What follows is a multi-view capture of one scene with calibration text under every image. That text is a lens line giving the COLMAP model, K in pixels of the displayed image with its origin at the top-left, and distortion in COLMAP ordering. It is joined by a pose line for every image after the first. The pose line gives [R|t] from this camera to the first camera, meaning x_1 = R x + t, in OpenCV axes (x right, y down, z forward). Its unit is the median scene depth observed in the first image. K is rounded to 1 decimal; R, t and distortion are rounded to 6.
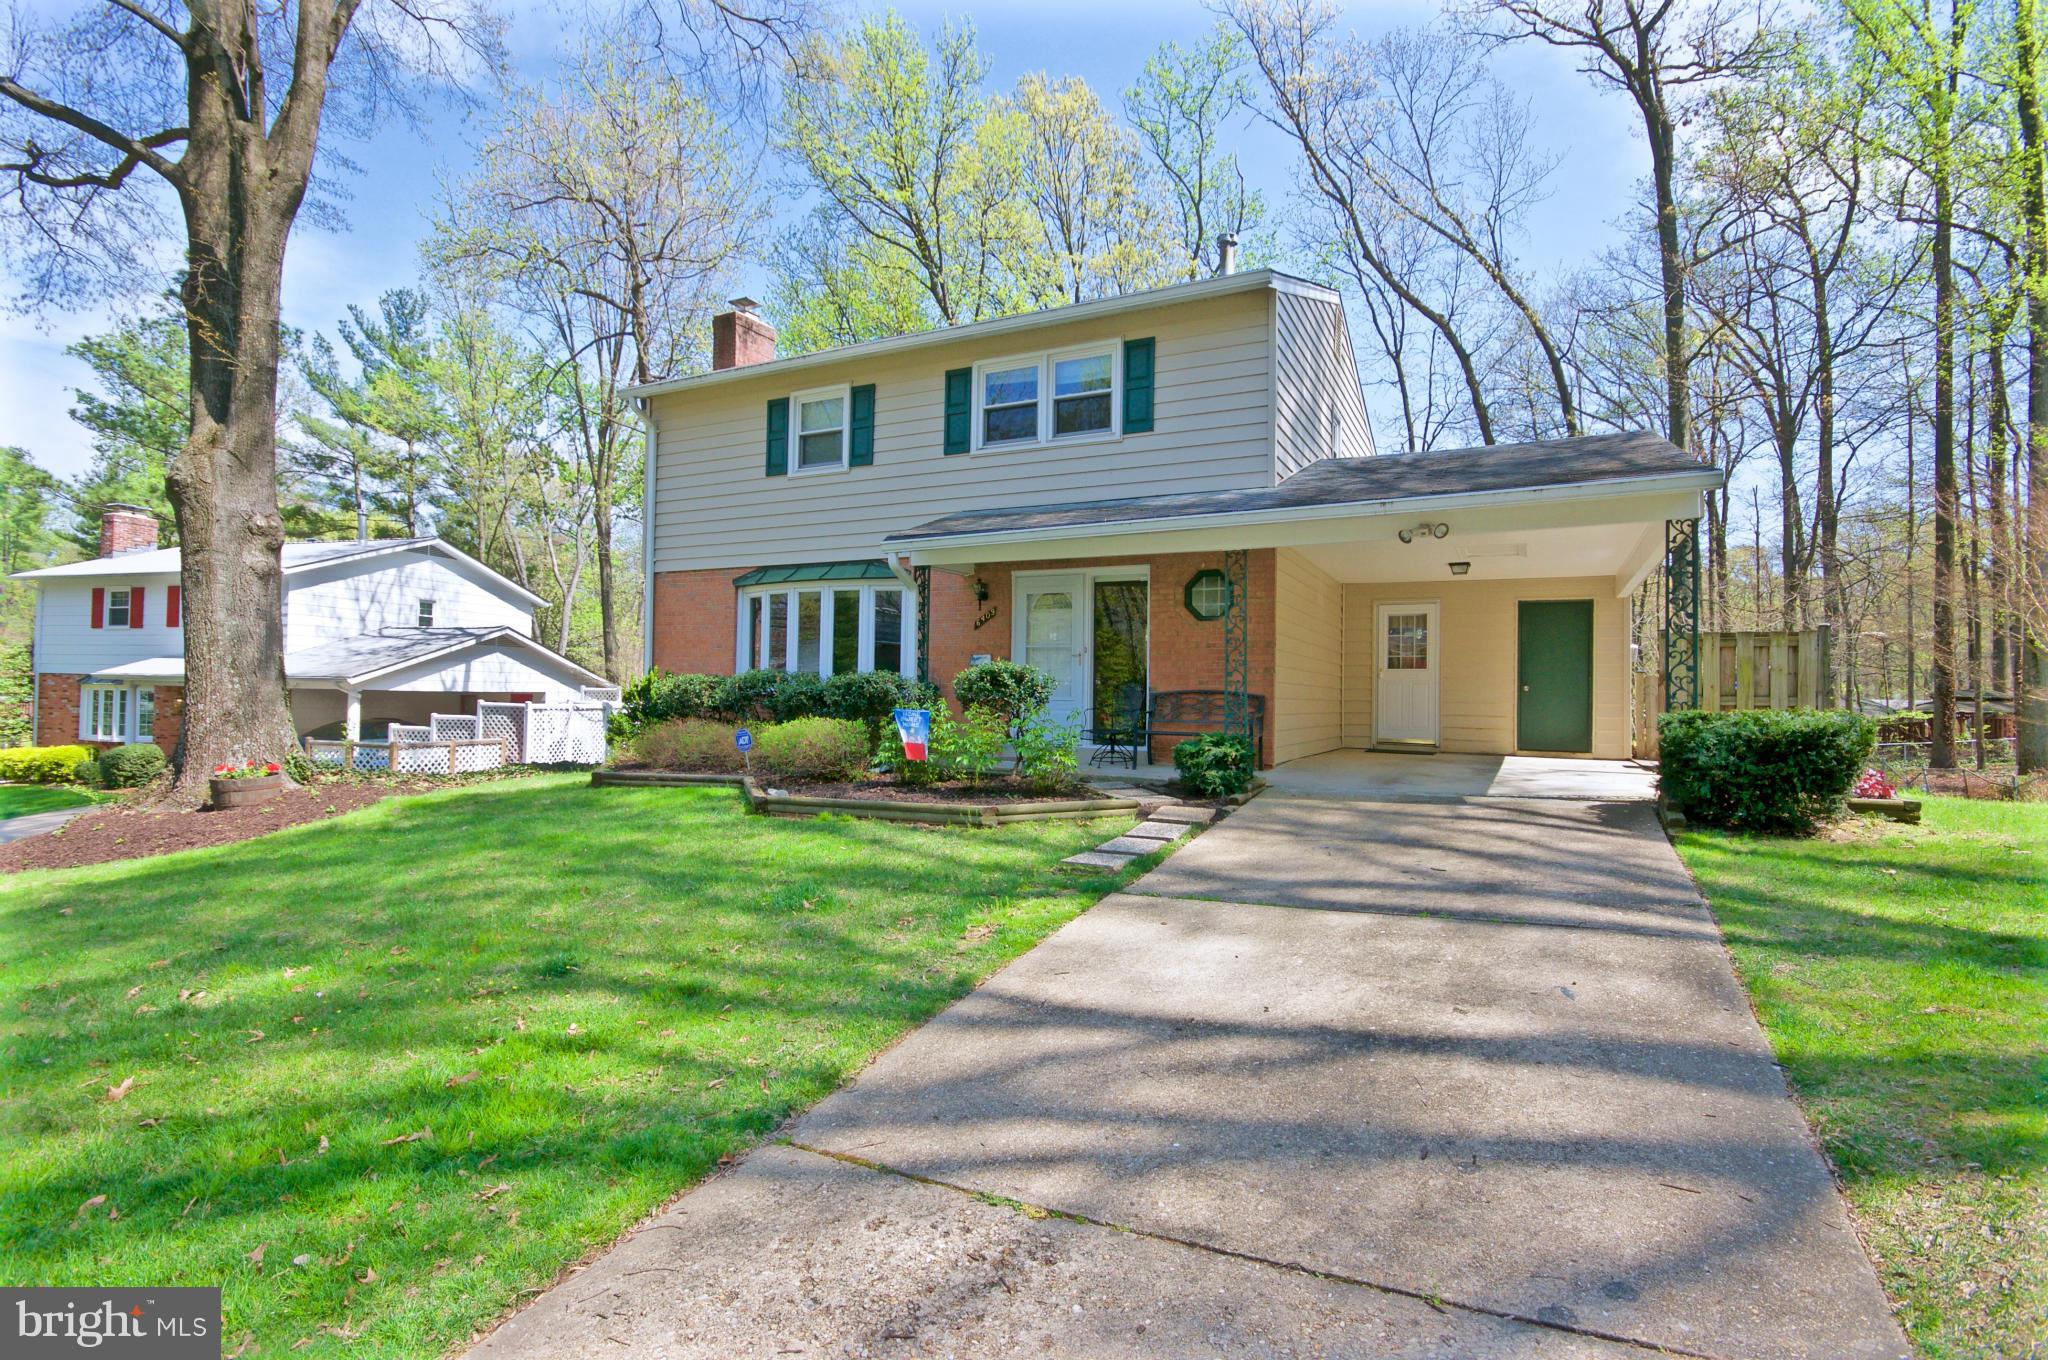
lens RADIAL K [[983.2, 0, 1029.6], [0, 983.2, 682.7], [0, 0, 1]] dist [0.011803, -0.004233]
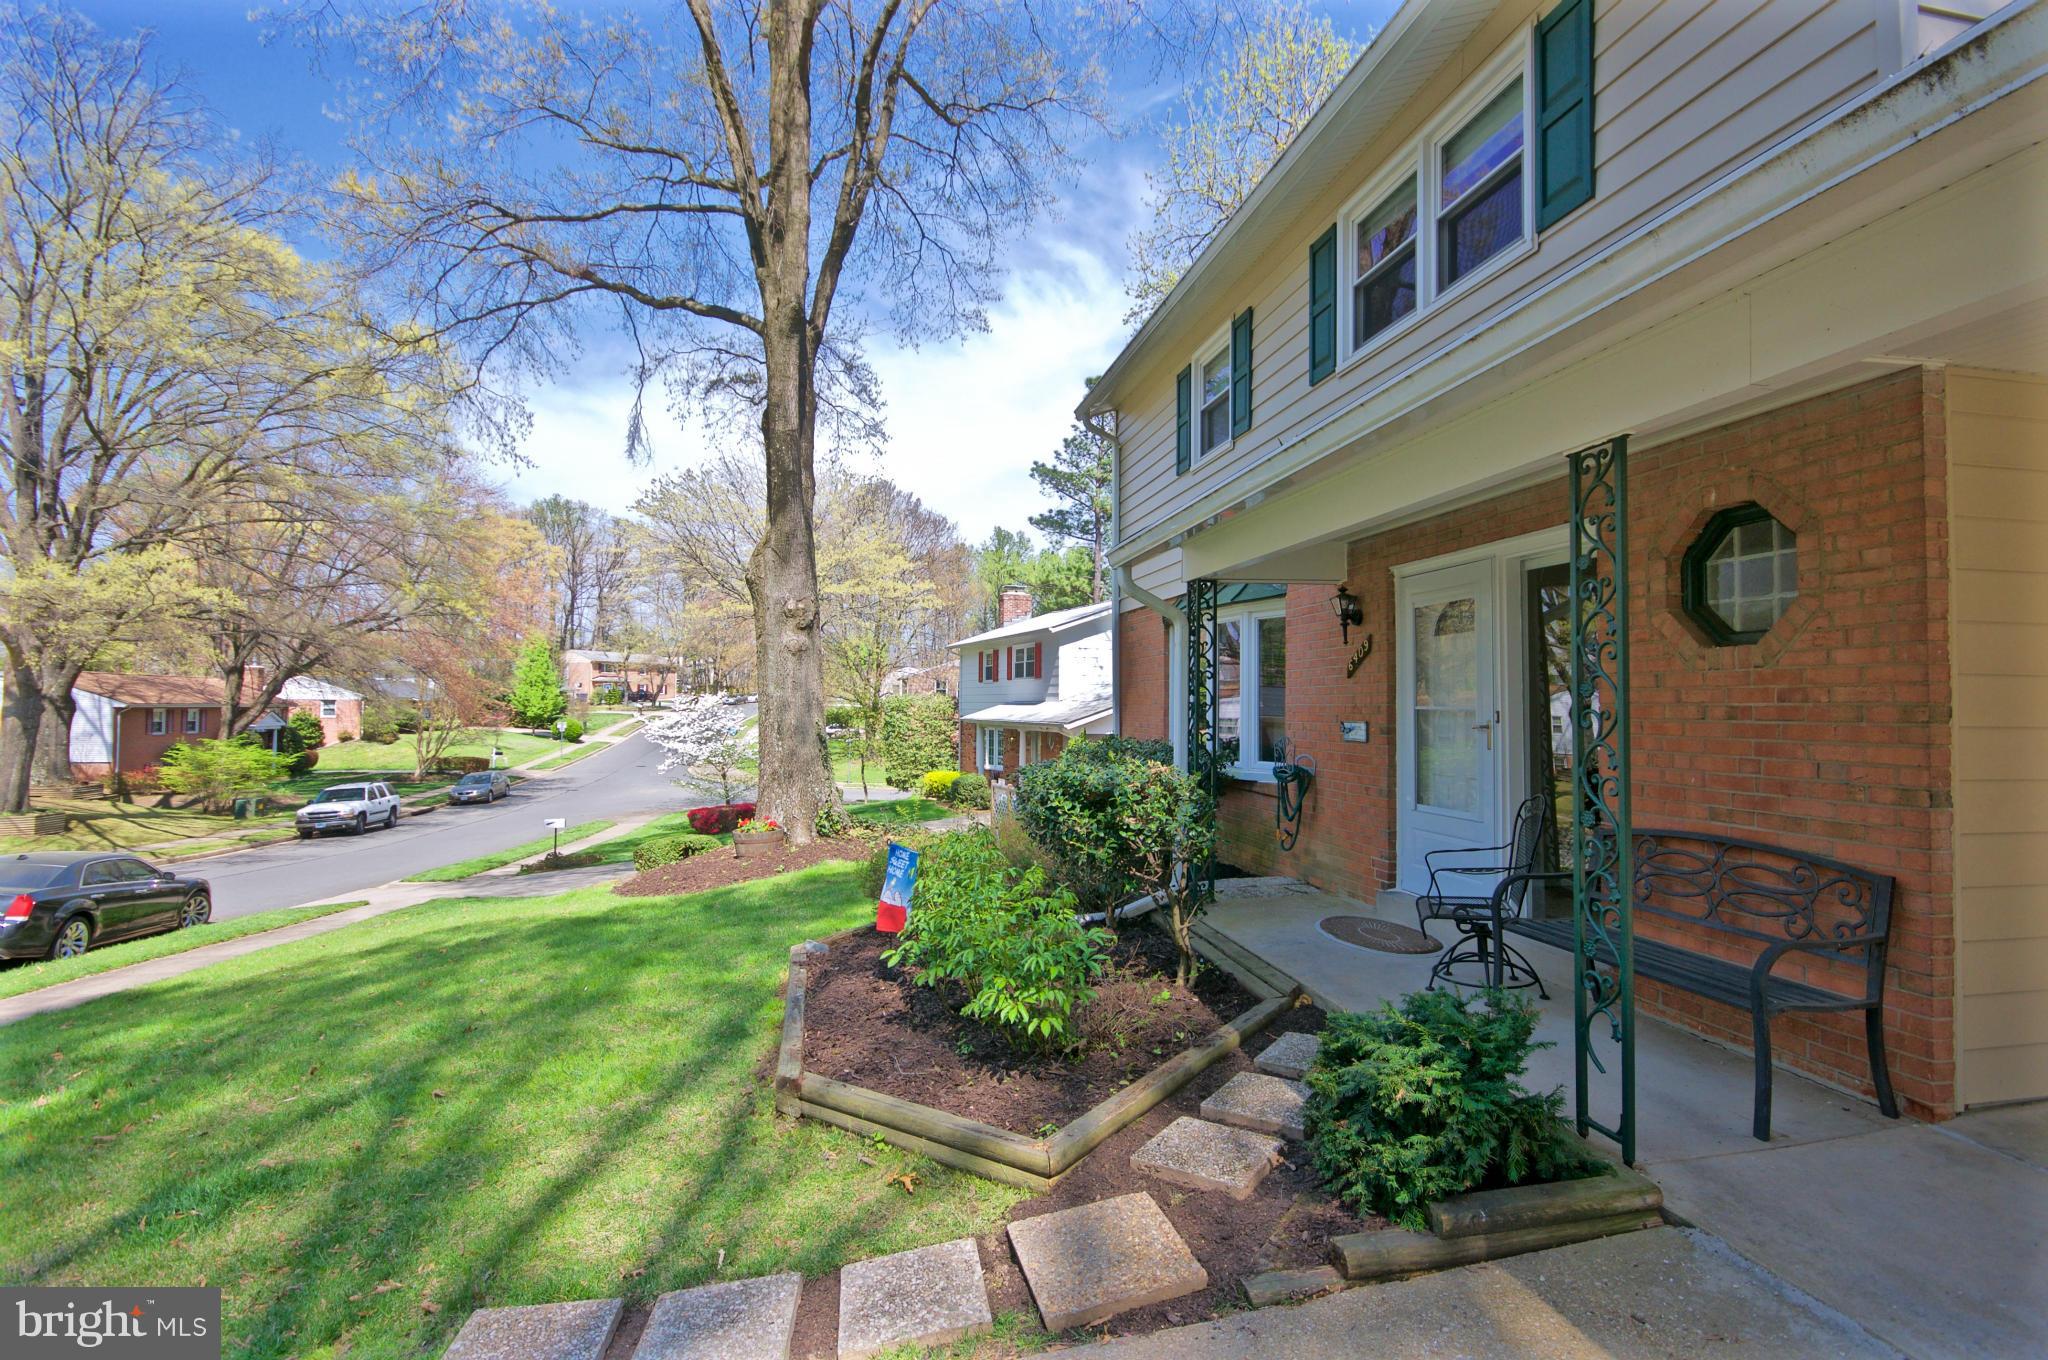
lens RADIAL K [[983.2, 0, 1030.3], [0, 983.2, 676.0], [0, 0, 1]] dist [0.011803, -0.004233]
pose [[0.596532, -0.032815, -0.801918, 0.286464], [0.011698, 0.999413, -0.032194, -0.038394], [0.802504, 0.009824, 0.596566, 0.510827]]
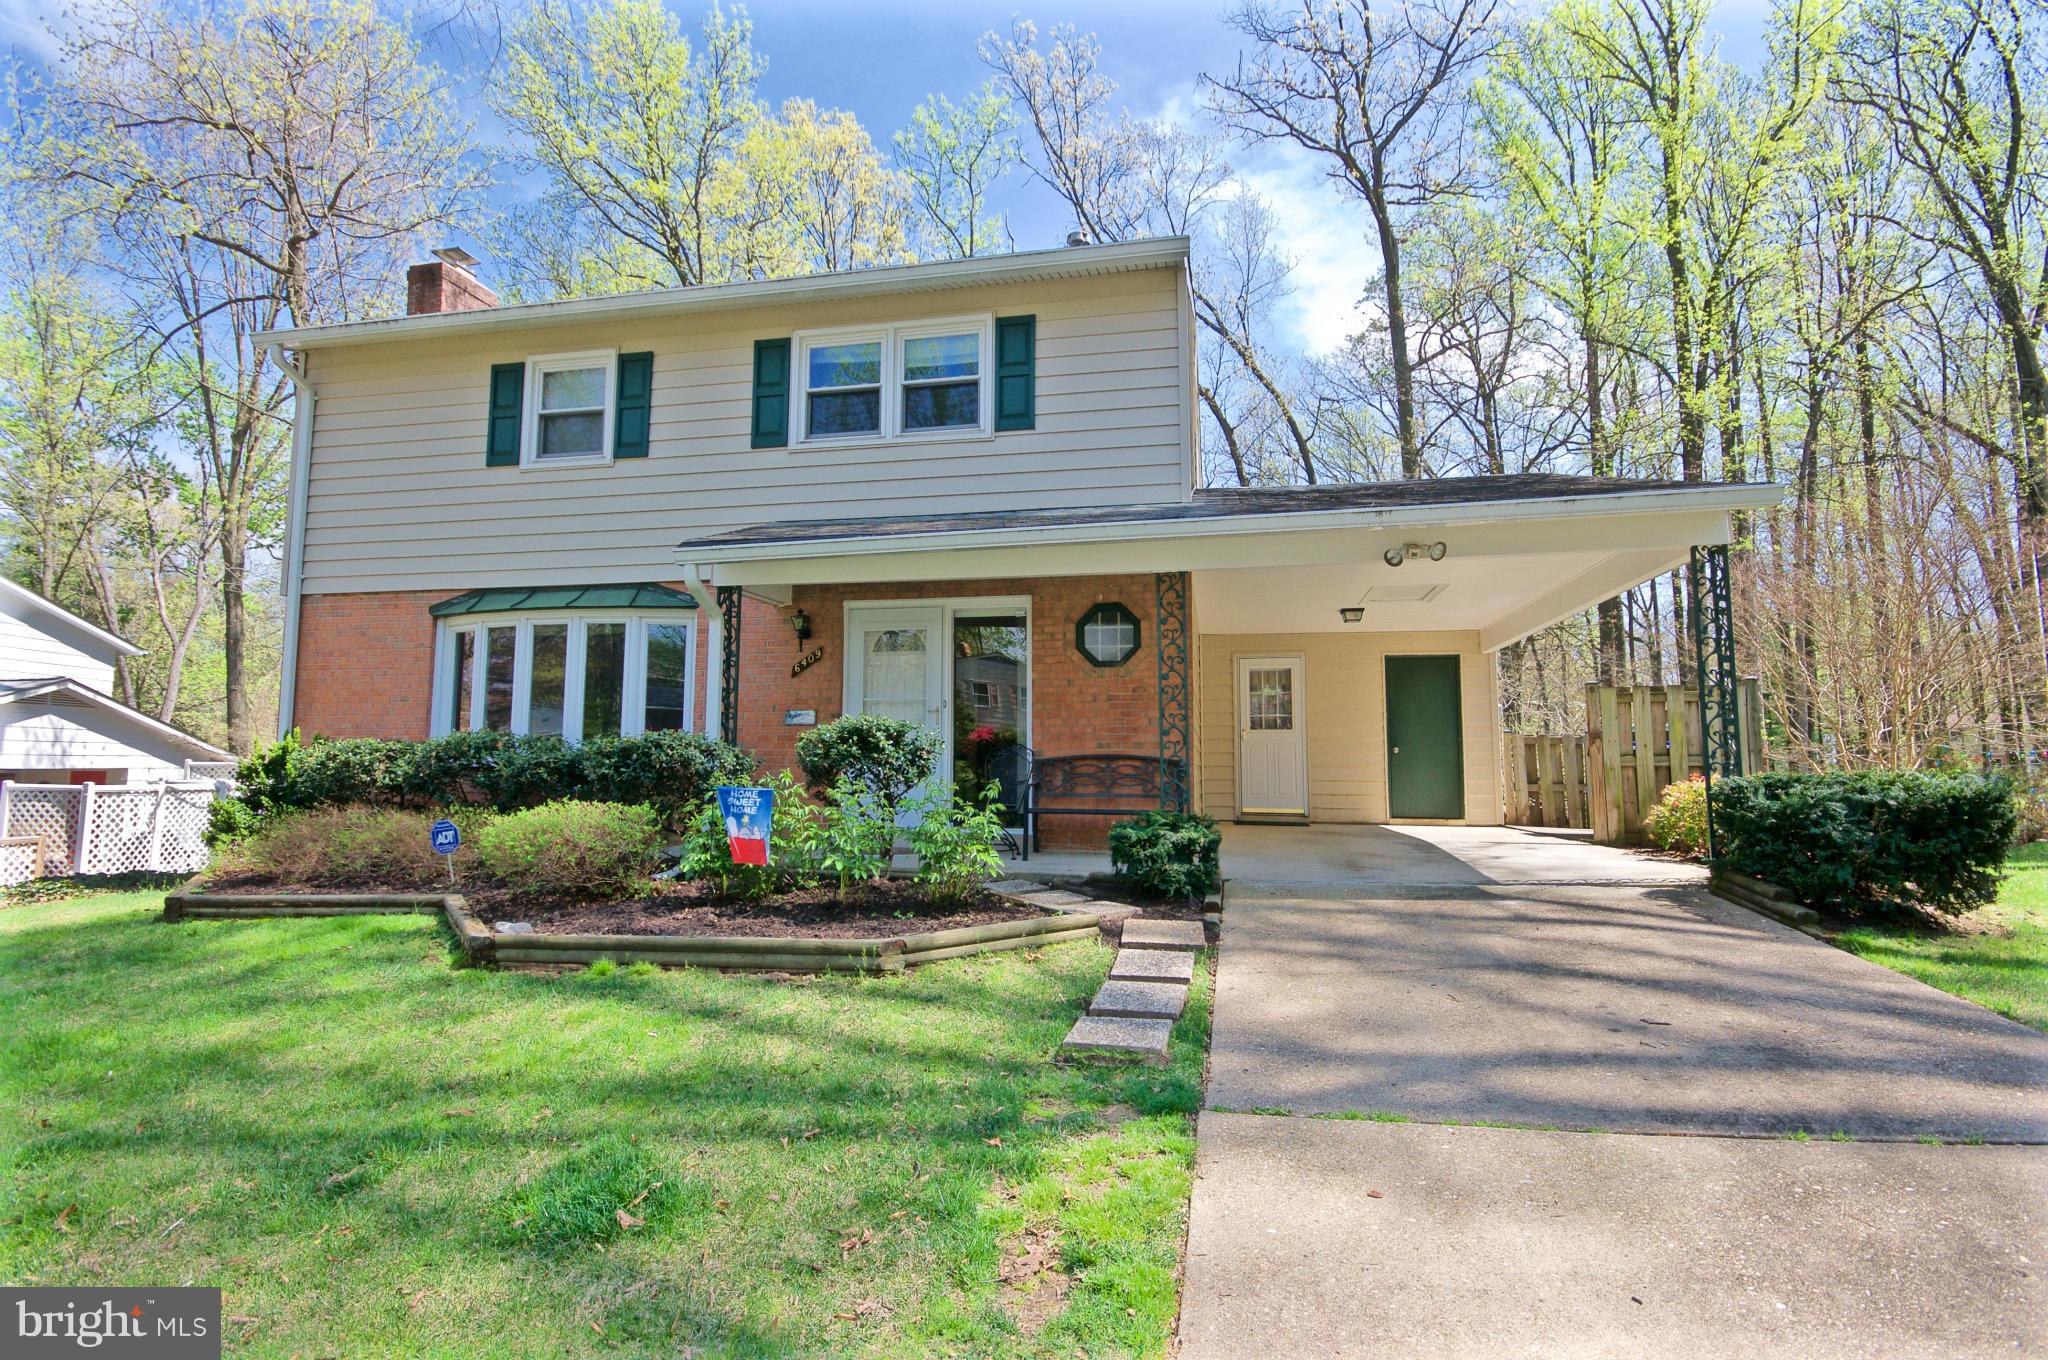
lens RADIAL K [[983.2, 0, 1027.0], [0, 983.2, 676.8], [0, 0, 1]] dist [0.011803, -0.004233]
pose [[0.964841, 0.011735, 0.262573, -0.079755], [0.008134, 0.997191, -0.074455, 0.003412], [-0.262709, 0.073973, 0.962035, 0.227230]]
